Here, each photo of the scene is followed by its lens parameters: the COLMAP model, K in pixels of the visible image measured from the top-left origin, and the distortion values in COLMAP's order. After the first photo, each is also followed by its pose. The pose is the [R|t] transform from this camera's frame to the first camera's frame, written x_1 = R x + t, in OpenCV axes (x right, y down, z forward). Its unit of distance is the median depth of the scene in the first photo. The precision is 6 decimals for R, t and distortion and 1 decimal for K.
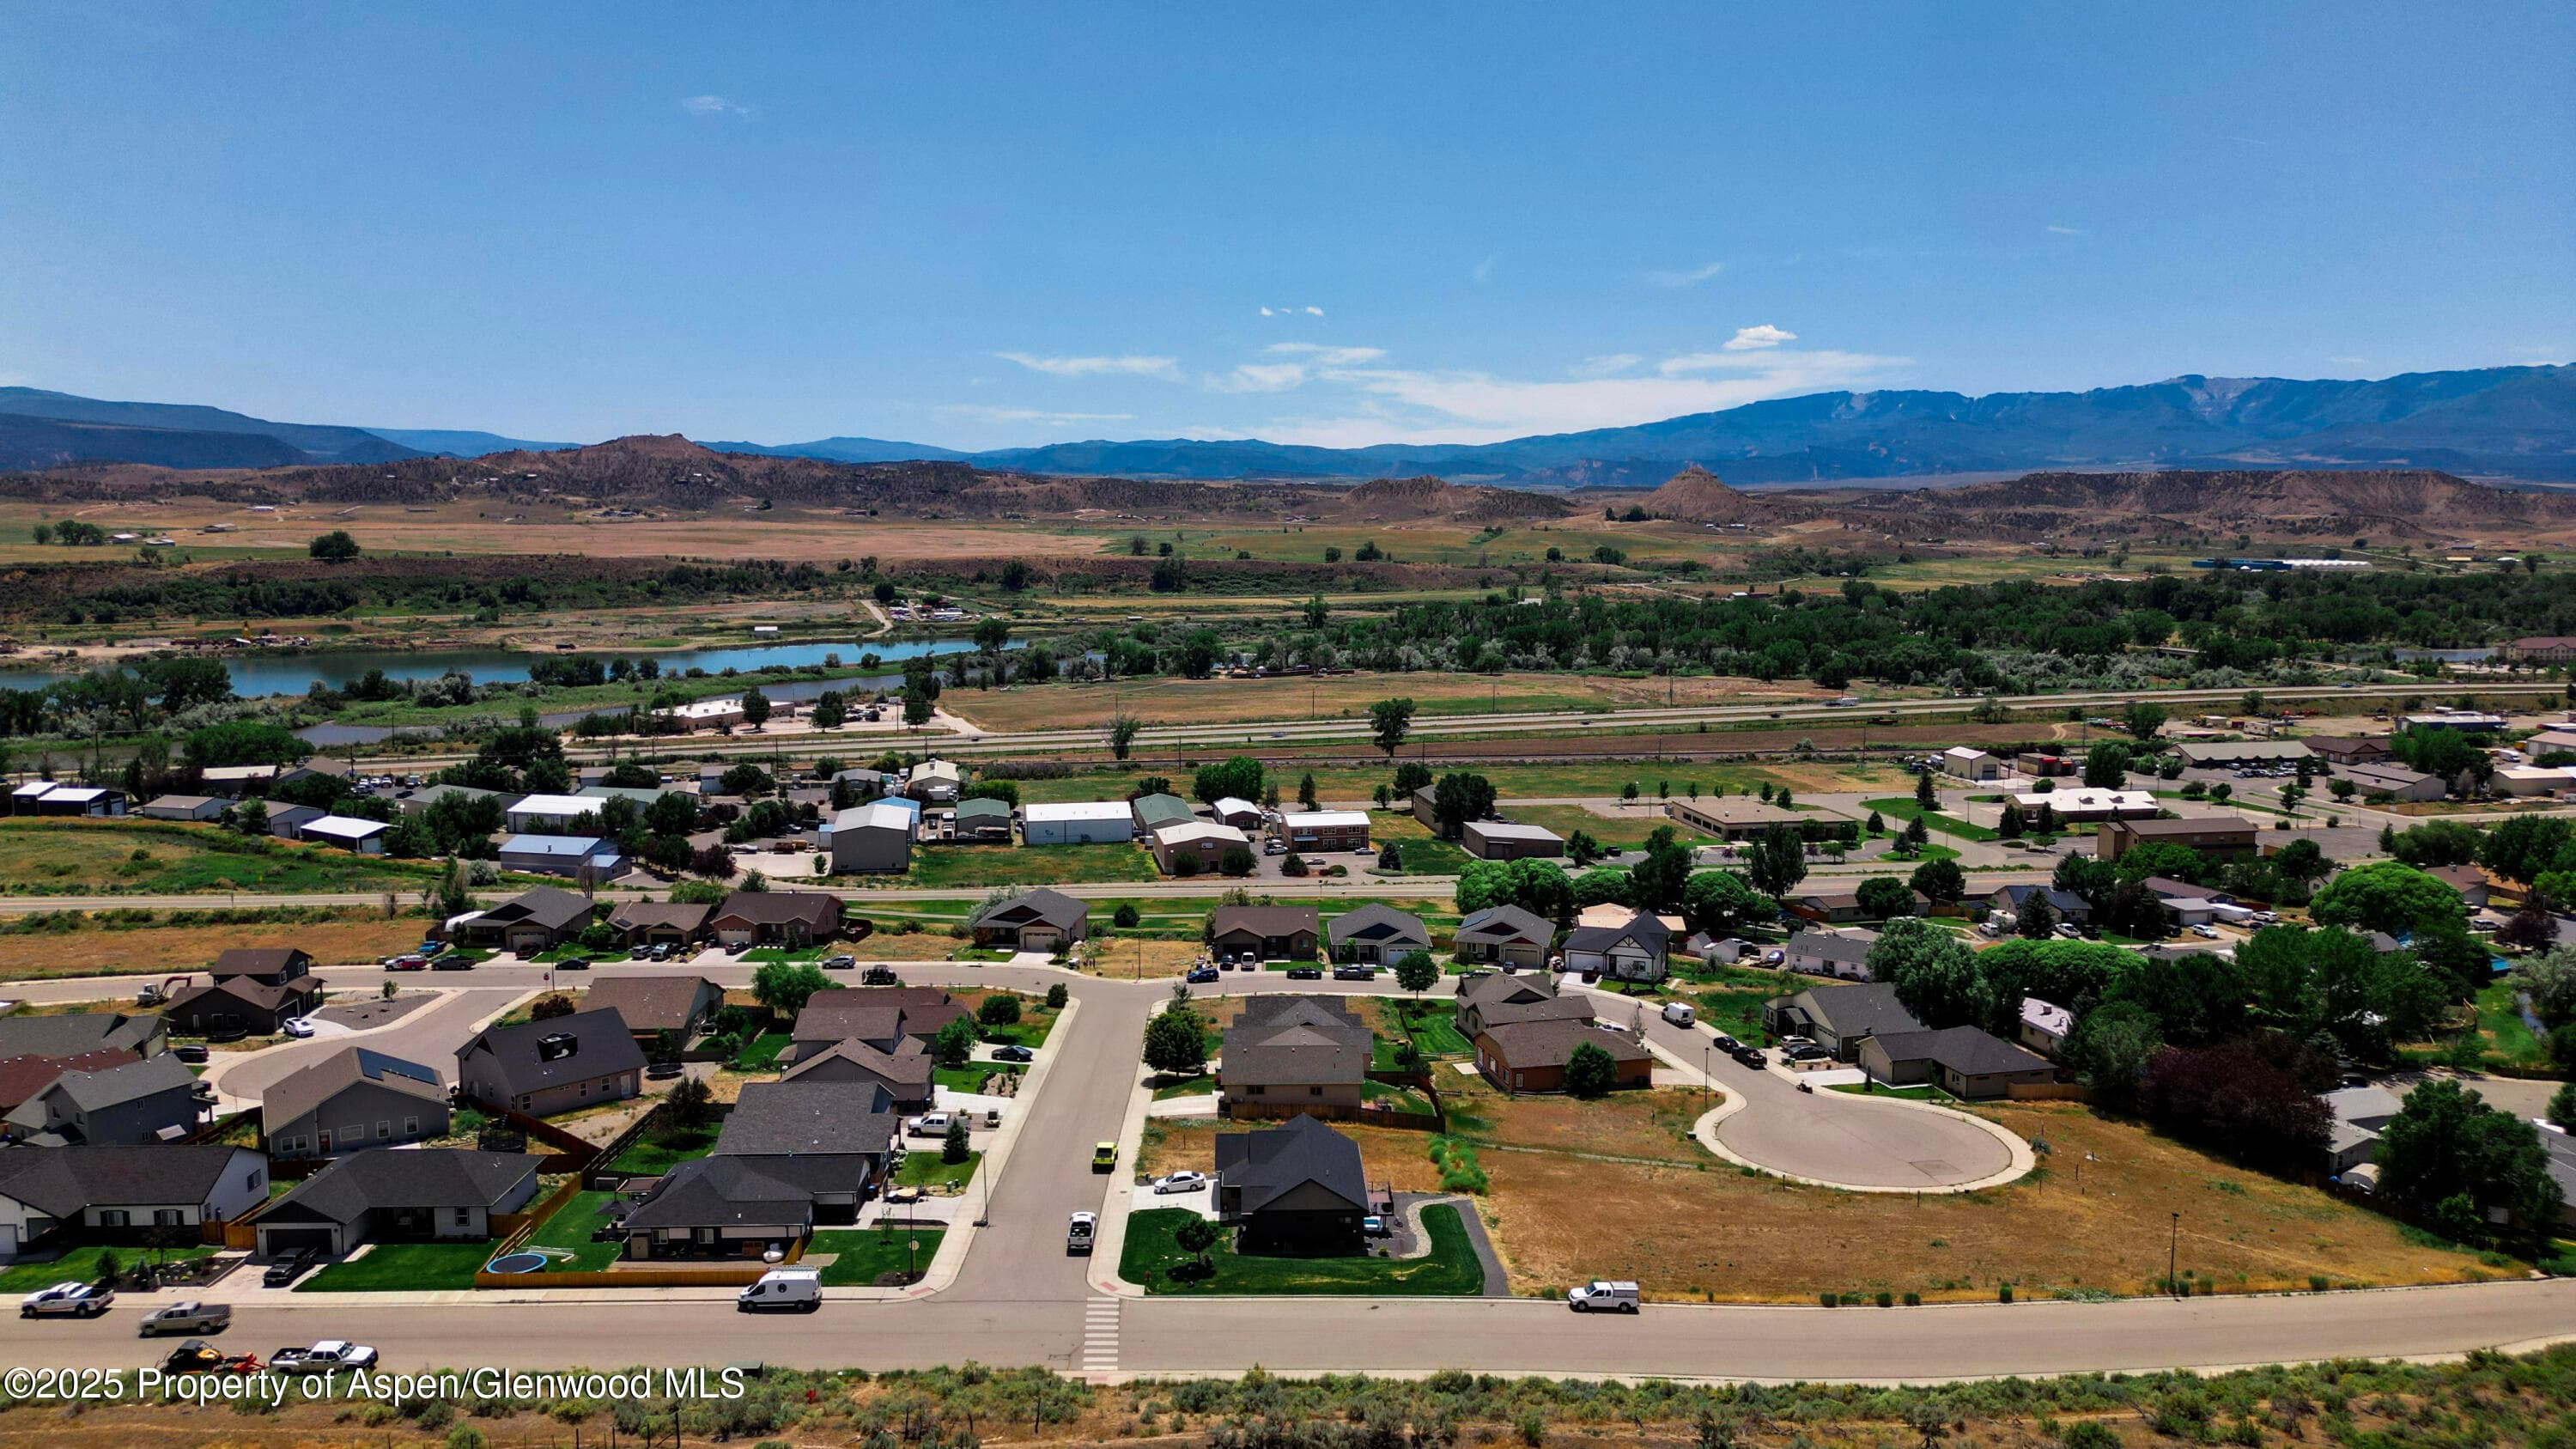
lens RADIAL K [[1851.6, 0, 1286.1], [0, 1851.6, 663.7], [0, 0, 1]] dist [0.103219, -0.183787]
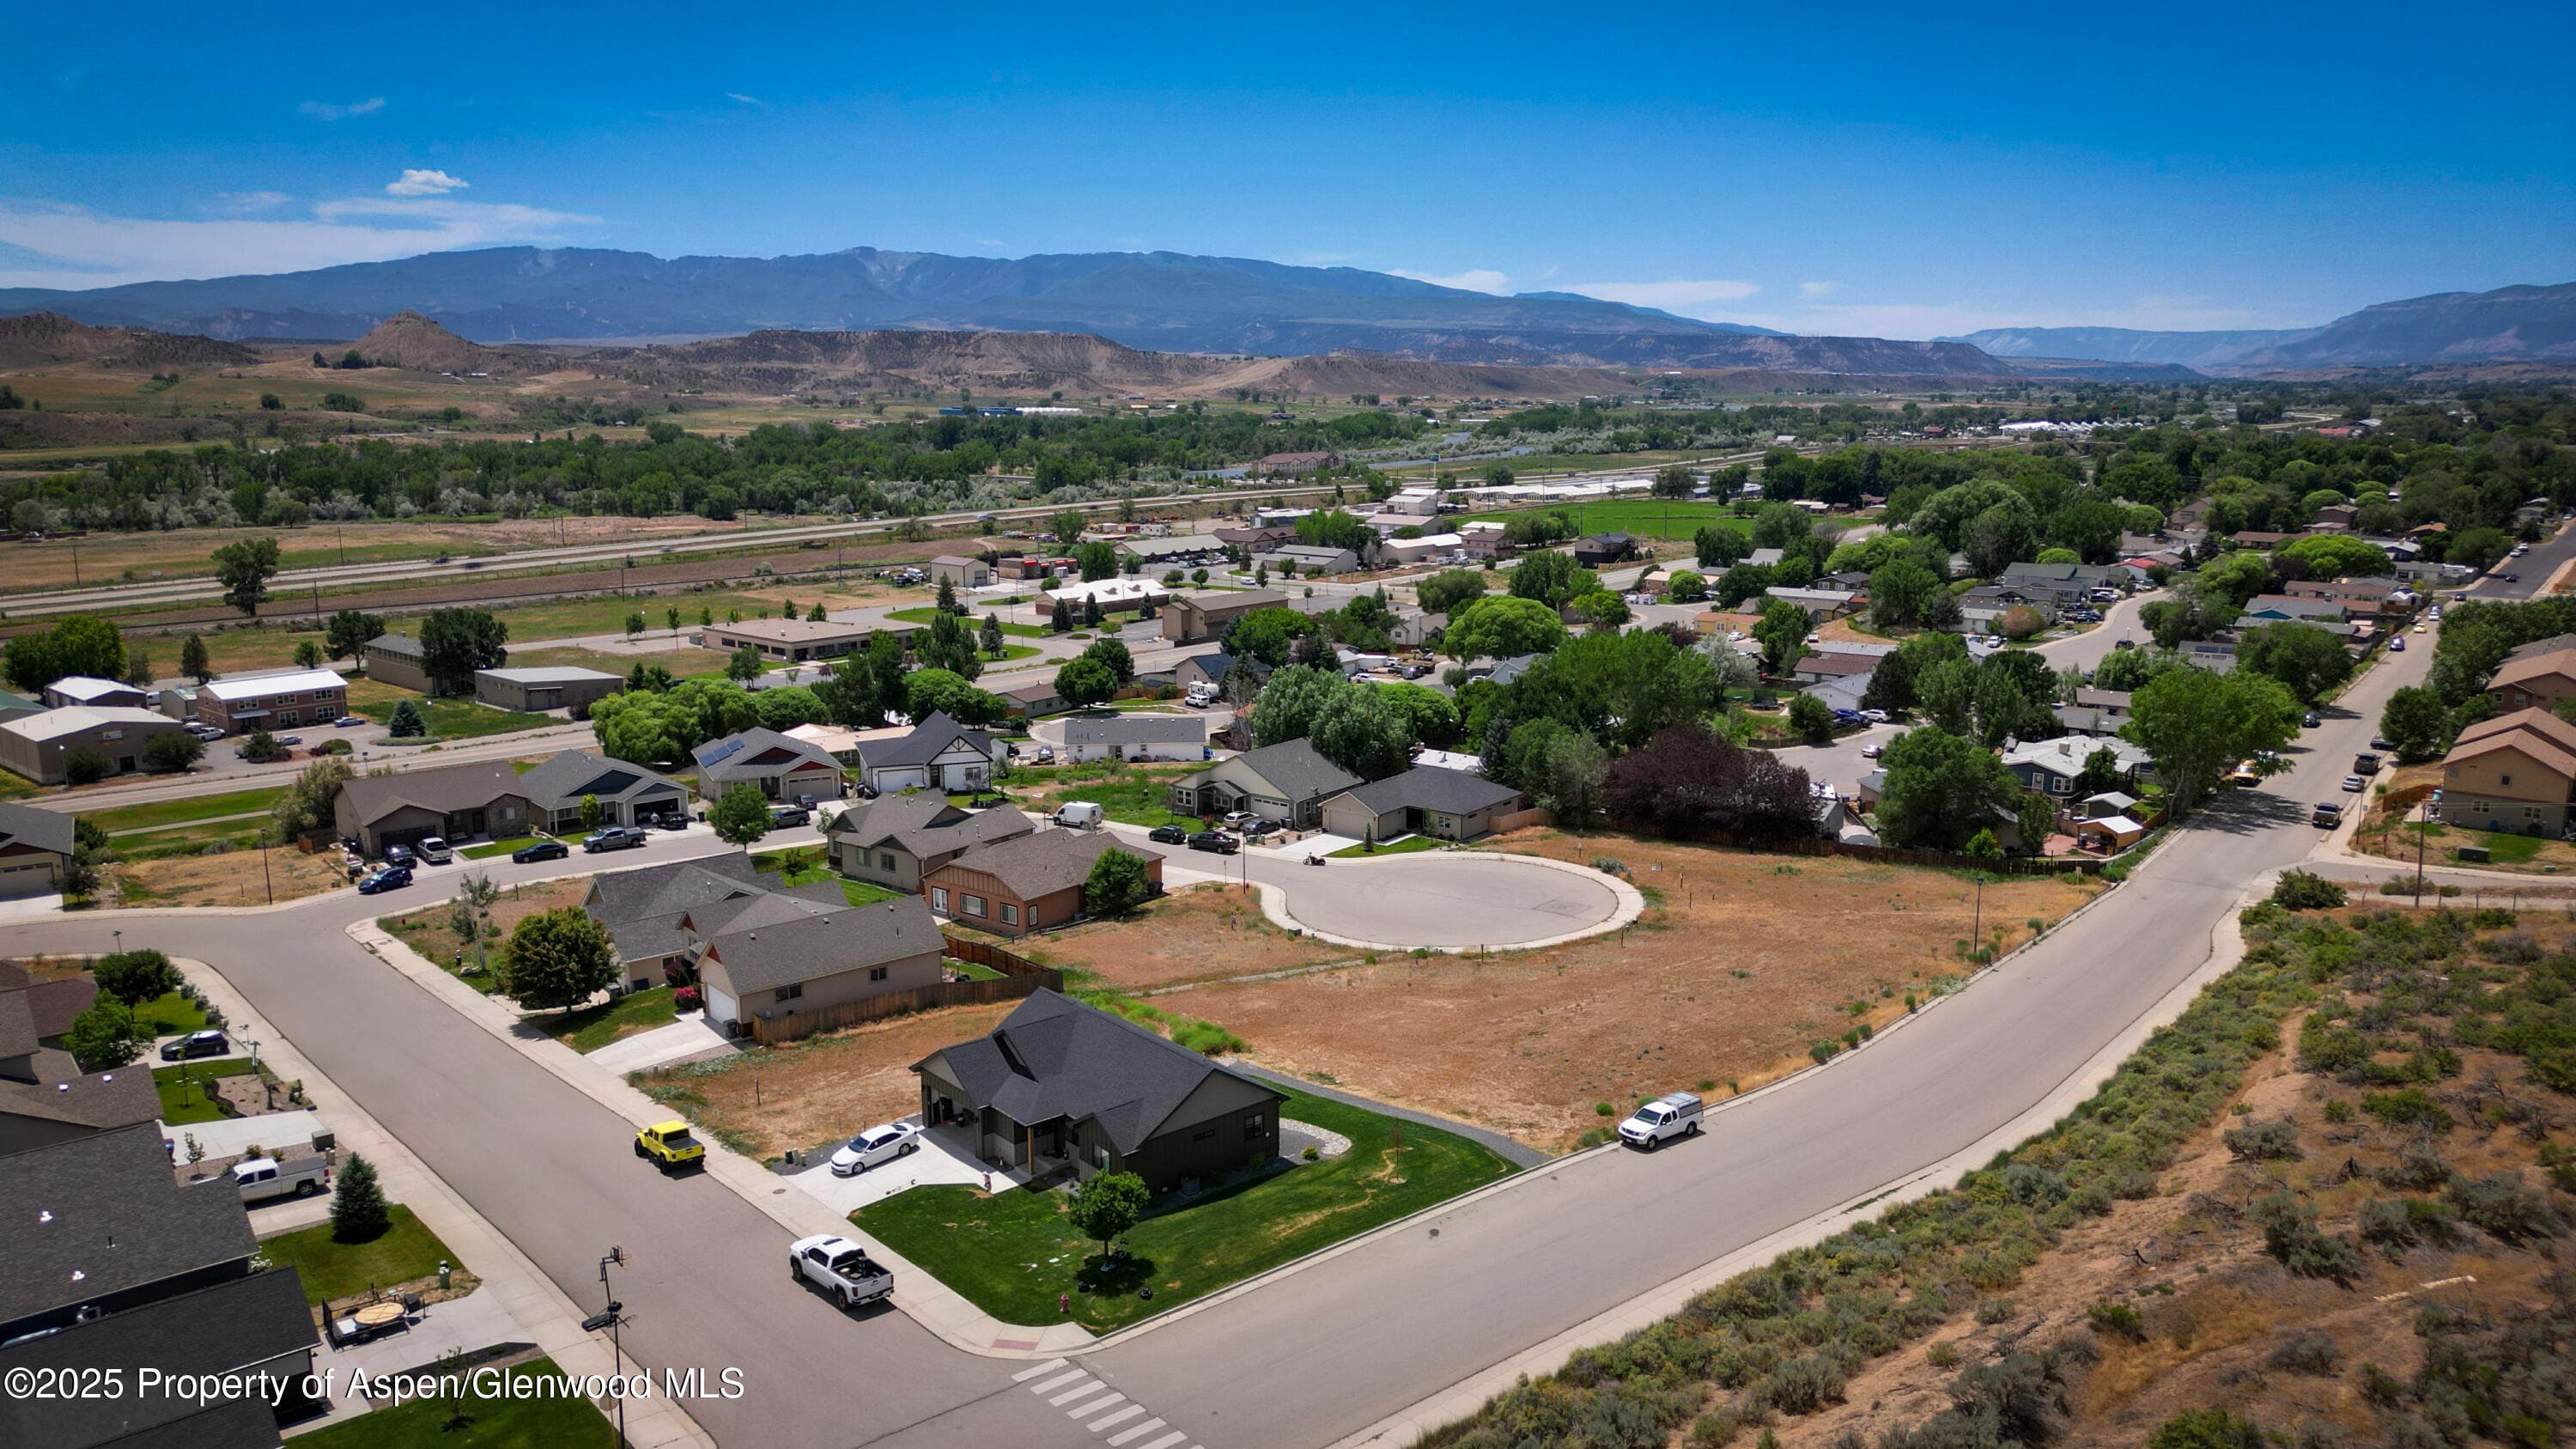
lens RADIAL K [[1818.8, 0, 1288.8], [0, 1818.8, 734.1], [0, 0, 1]] dist [0.066890, -0.064144]
pose [[0.773369, -0.121972, 0.622112, -0.062972], [0.055686, 0.990594, 0.124991, 0.018346], [-0.631506, -0.062021, 0.772887, 0.103254]]
